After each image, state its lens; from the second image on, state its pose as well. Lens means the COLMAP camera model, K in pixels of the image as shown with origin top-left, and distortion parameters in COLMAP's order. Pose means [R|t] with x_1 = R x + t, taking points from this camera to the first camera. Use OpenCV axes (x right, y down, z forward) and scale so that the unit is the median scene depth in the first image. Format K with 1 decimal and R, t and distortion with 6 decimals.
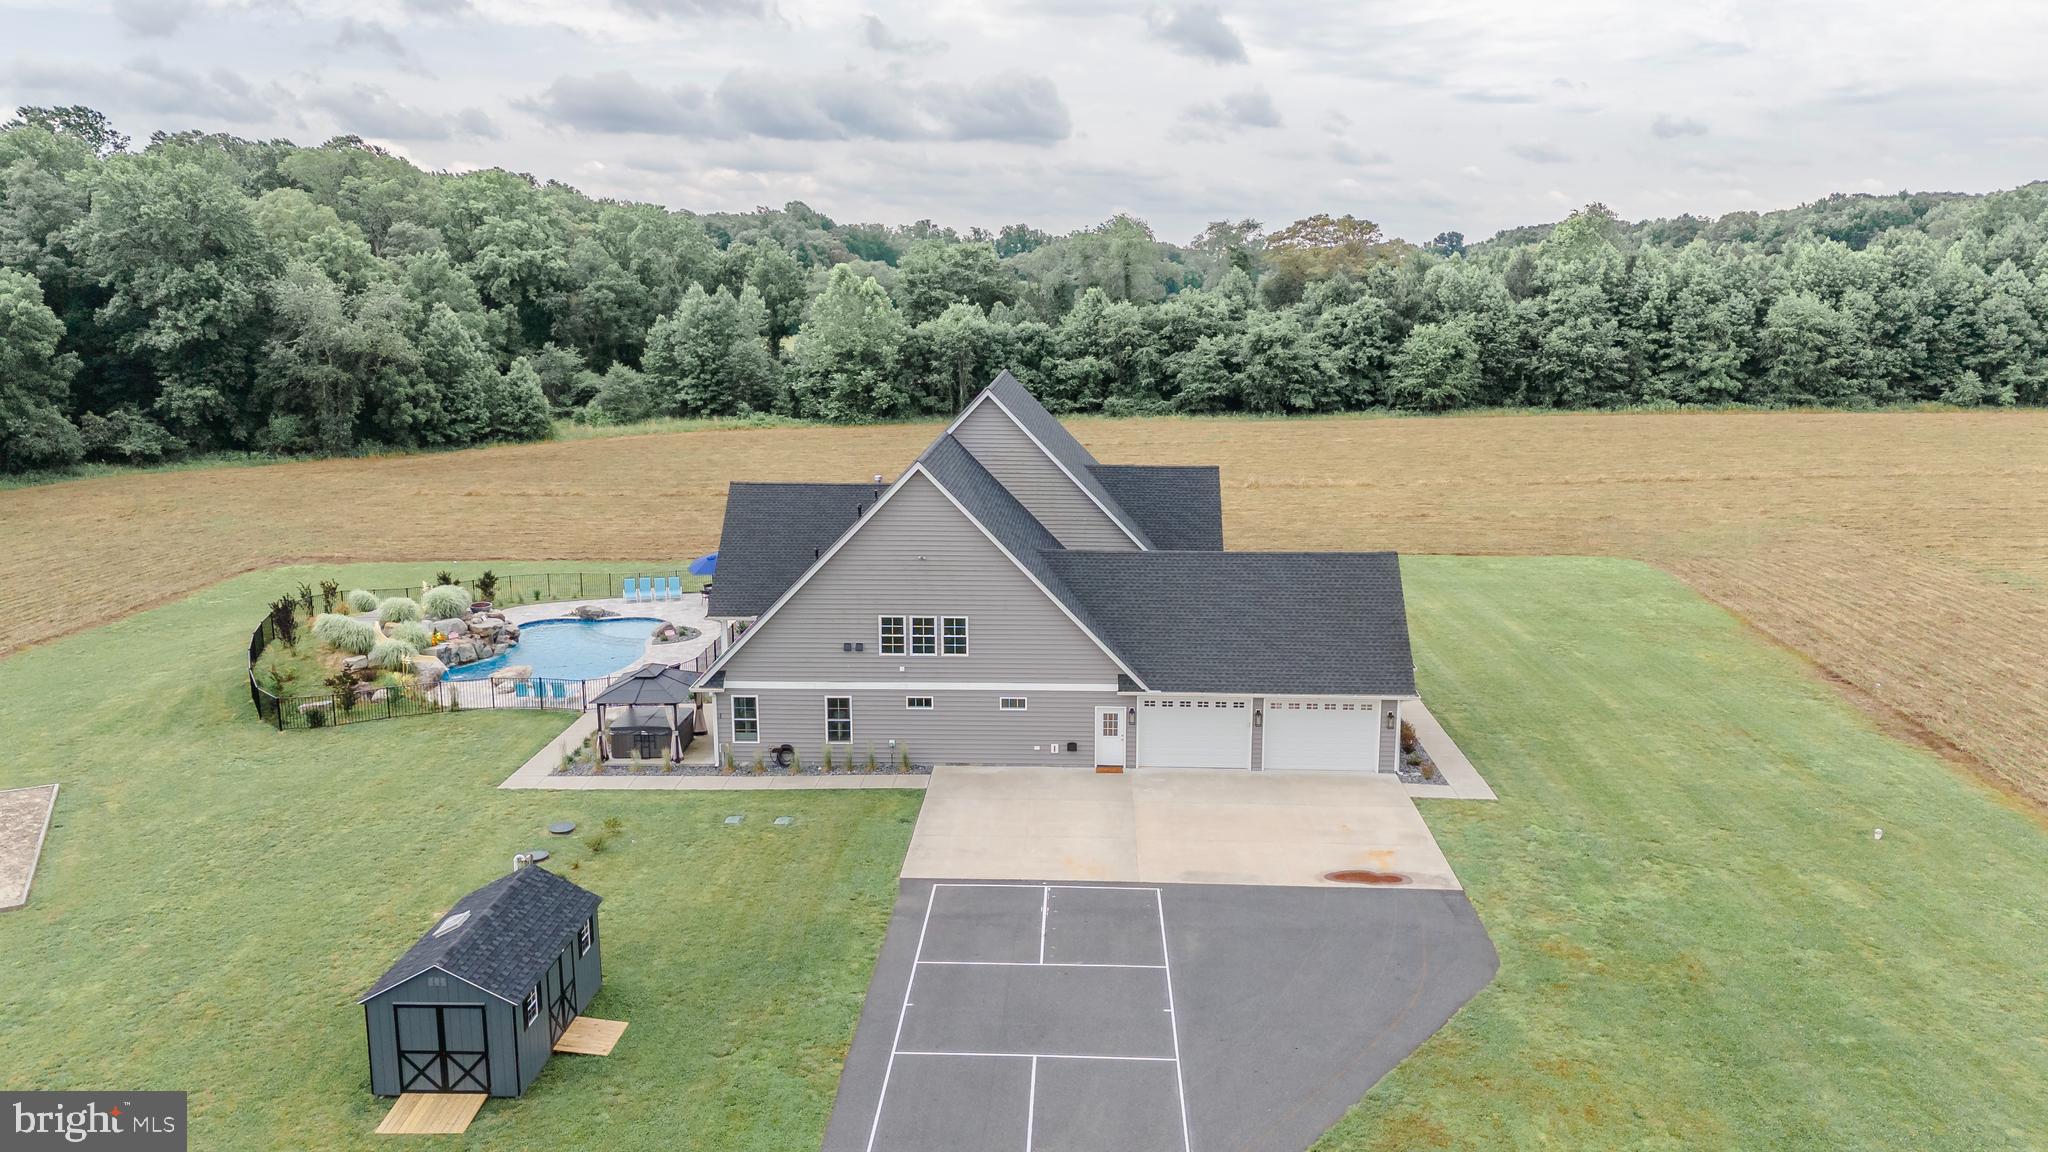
lens RADIAL K [[1495.8, 0, 1029.0], [0, 1495.8, 565.5], [0, 0, 1]] dist [0.089600, -0.106508]
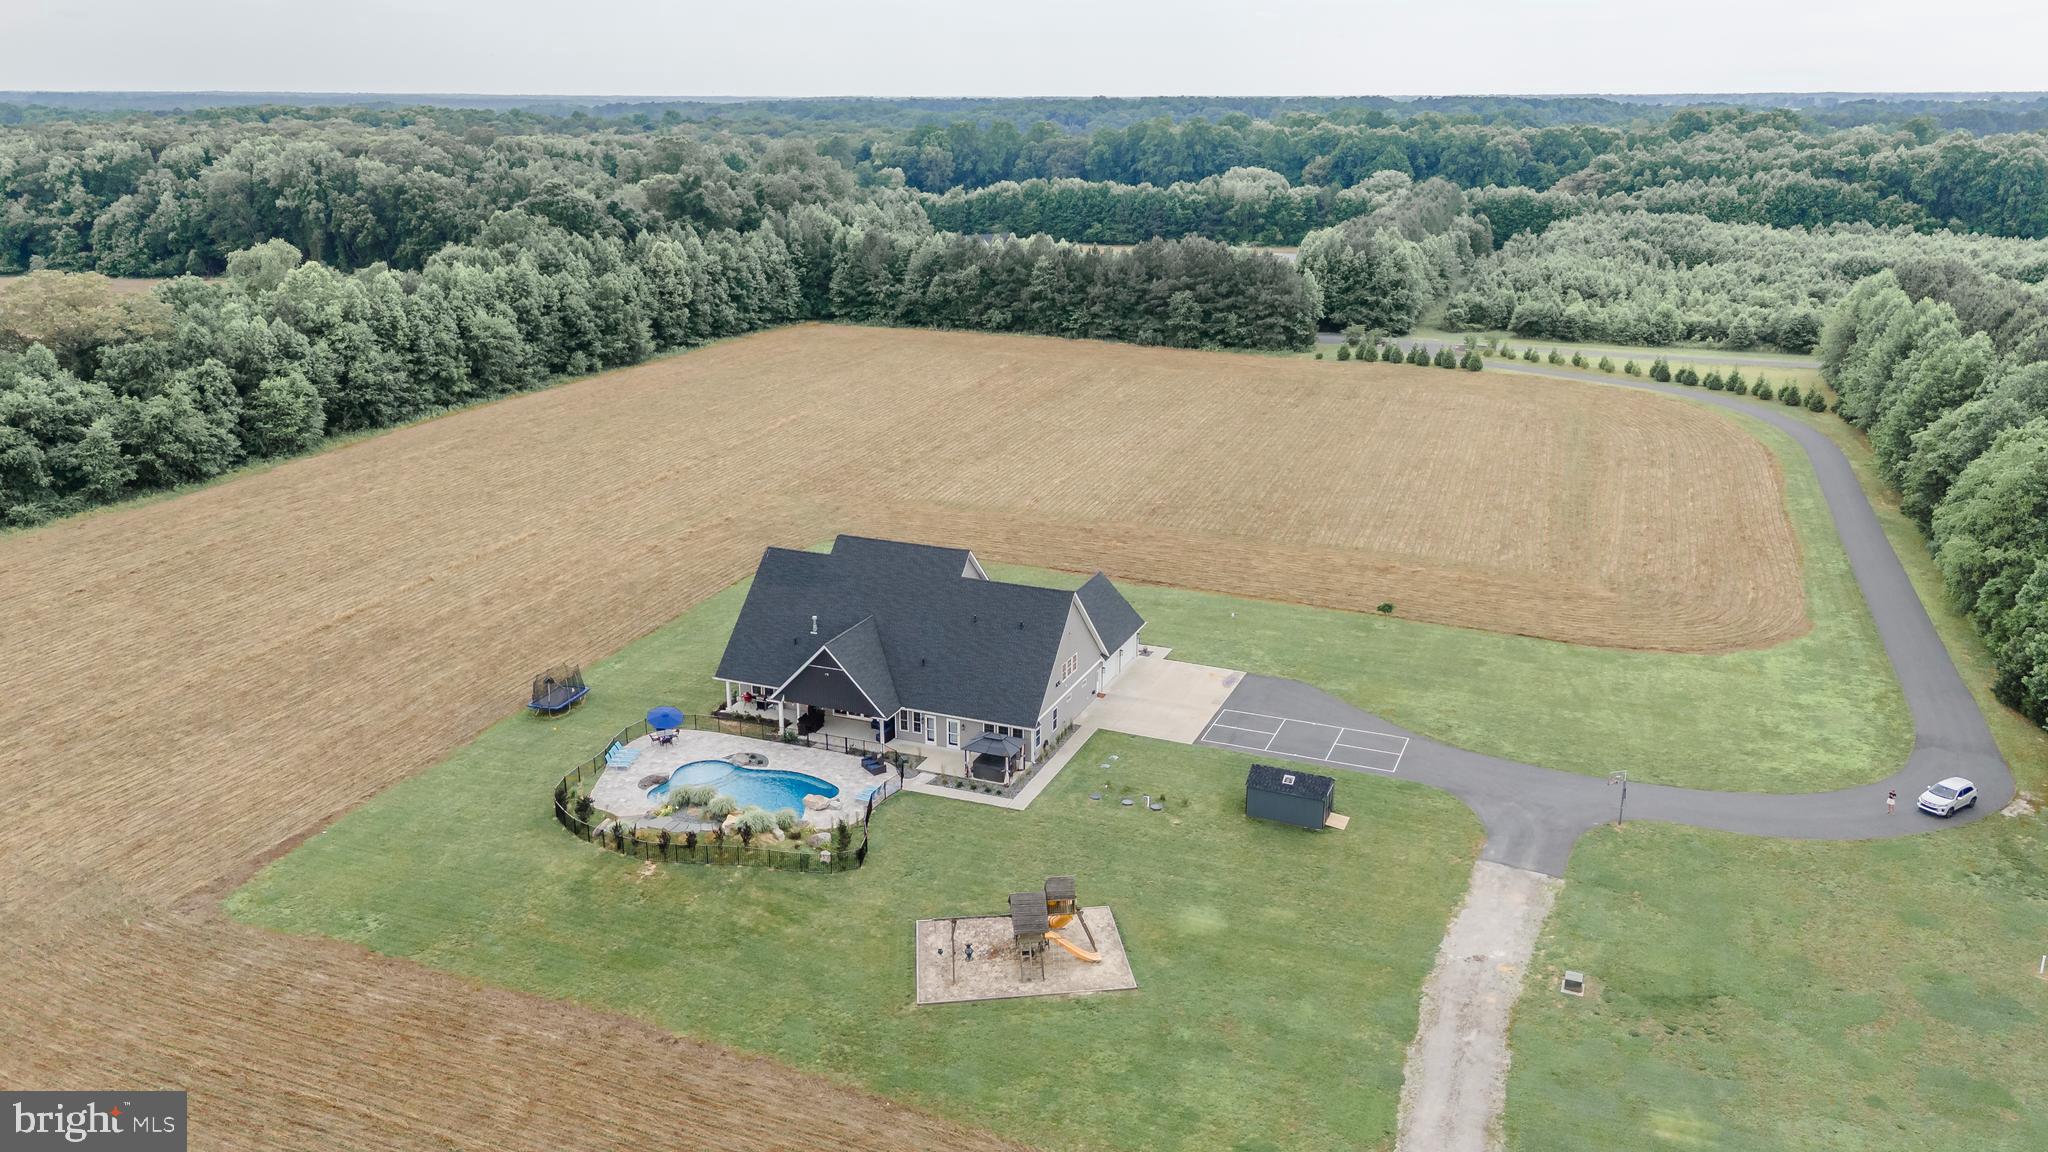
lens RADIAL K [[1495.8, 0, 1029.0], [0, 1495.8, 565.5], [0, 0, 1]] dist [0.089600, -0.106508]
pose [[0.345258, -0.278091, 0.896361, -0.600355], [0.181744, 0.956823, 0.226845, -0.181010], [-0.920742, 0.084588, 0.380892, 0.058128]]
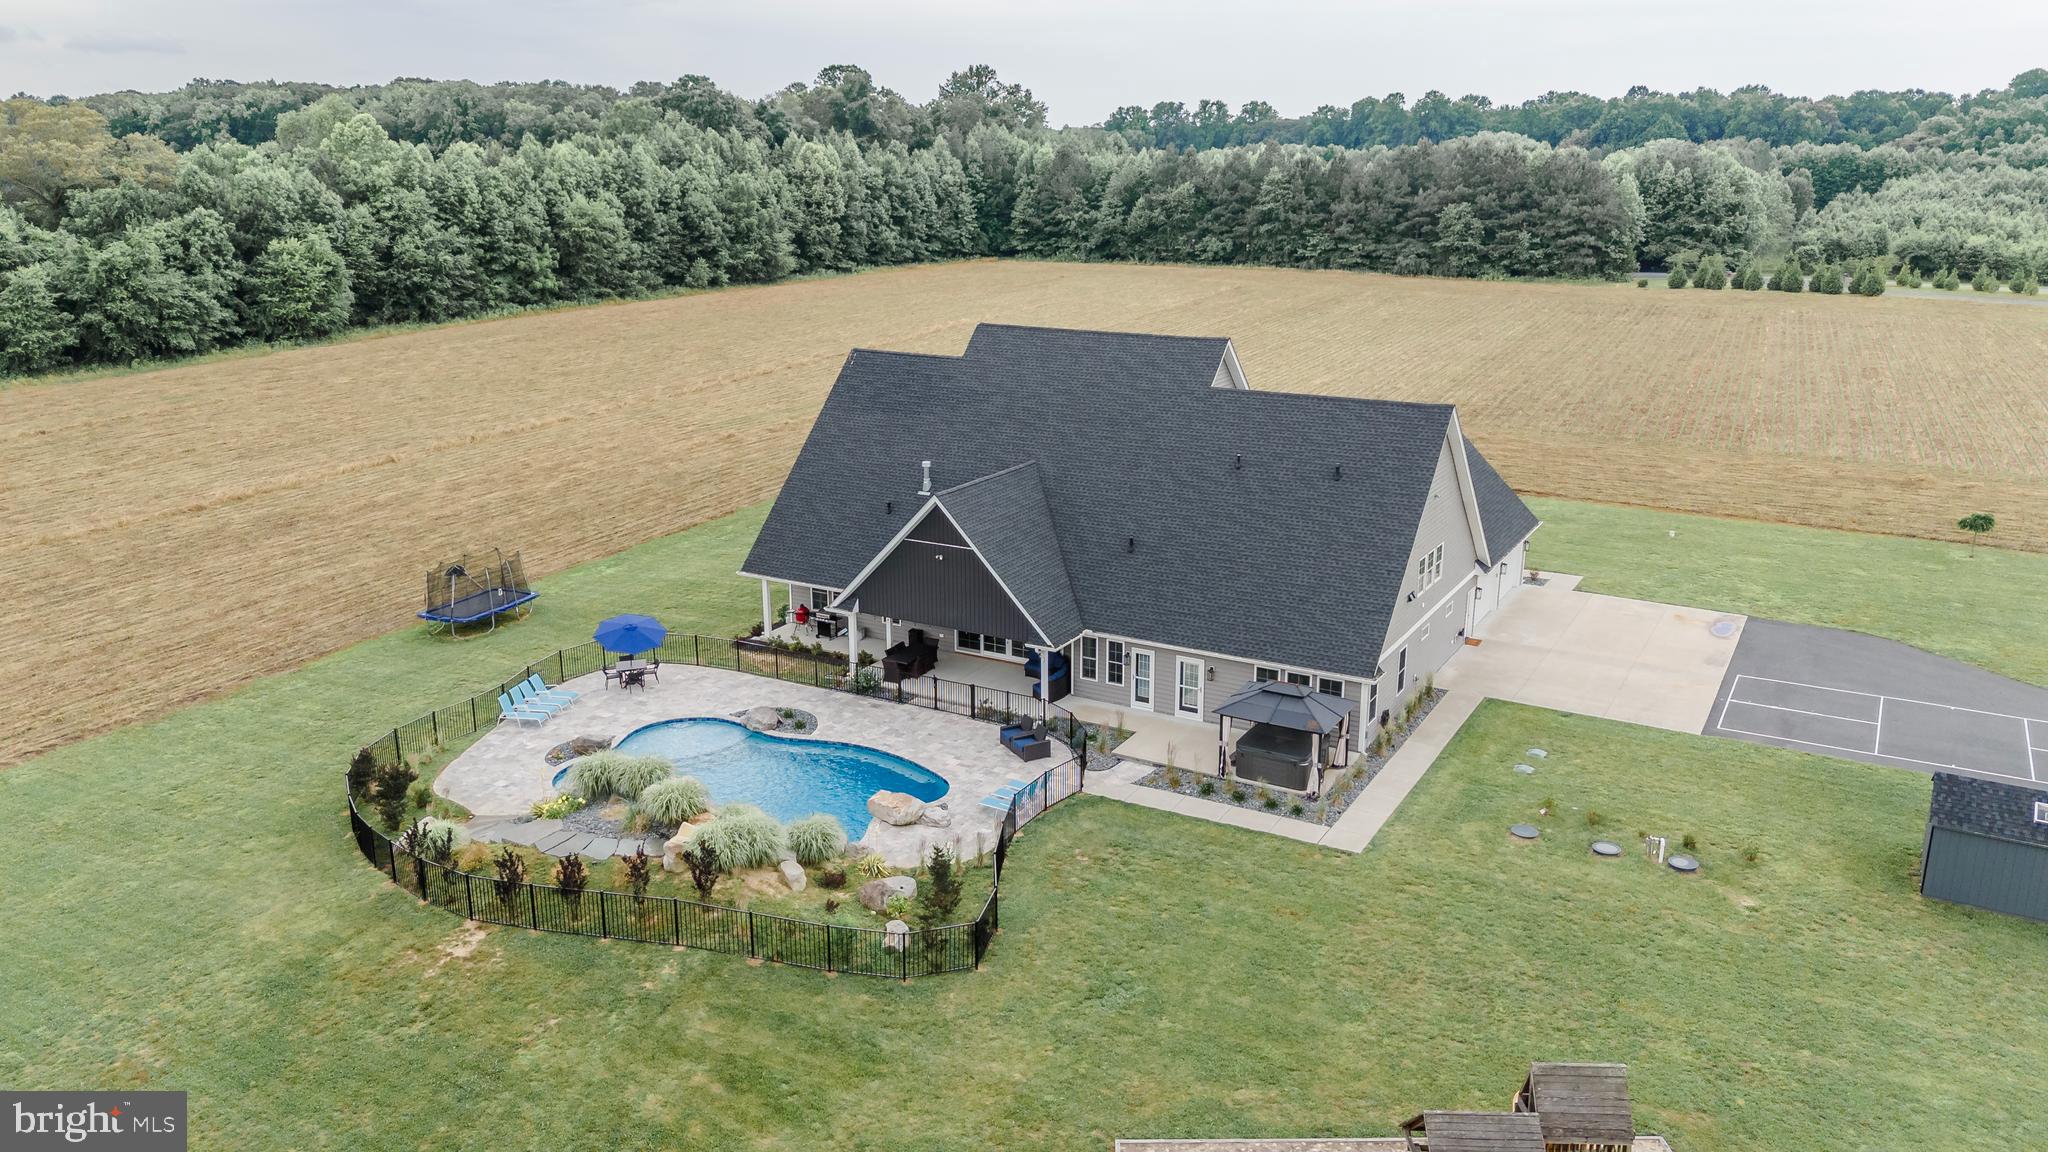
lens RADIAL K [[1495.8, 0, 1029.0], [0, 1495.8, 565.5], [0, 0, 1]] dist [0.089600, -0.106508]
pose [[0.460179, -0.238815, 0.855104, -0.333301], [0.173824, 0.968738, 0.177007, -0.058229], [-0.870644, 0.067183, 0.487305, 0.213637]]
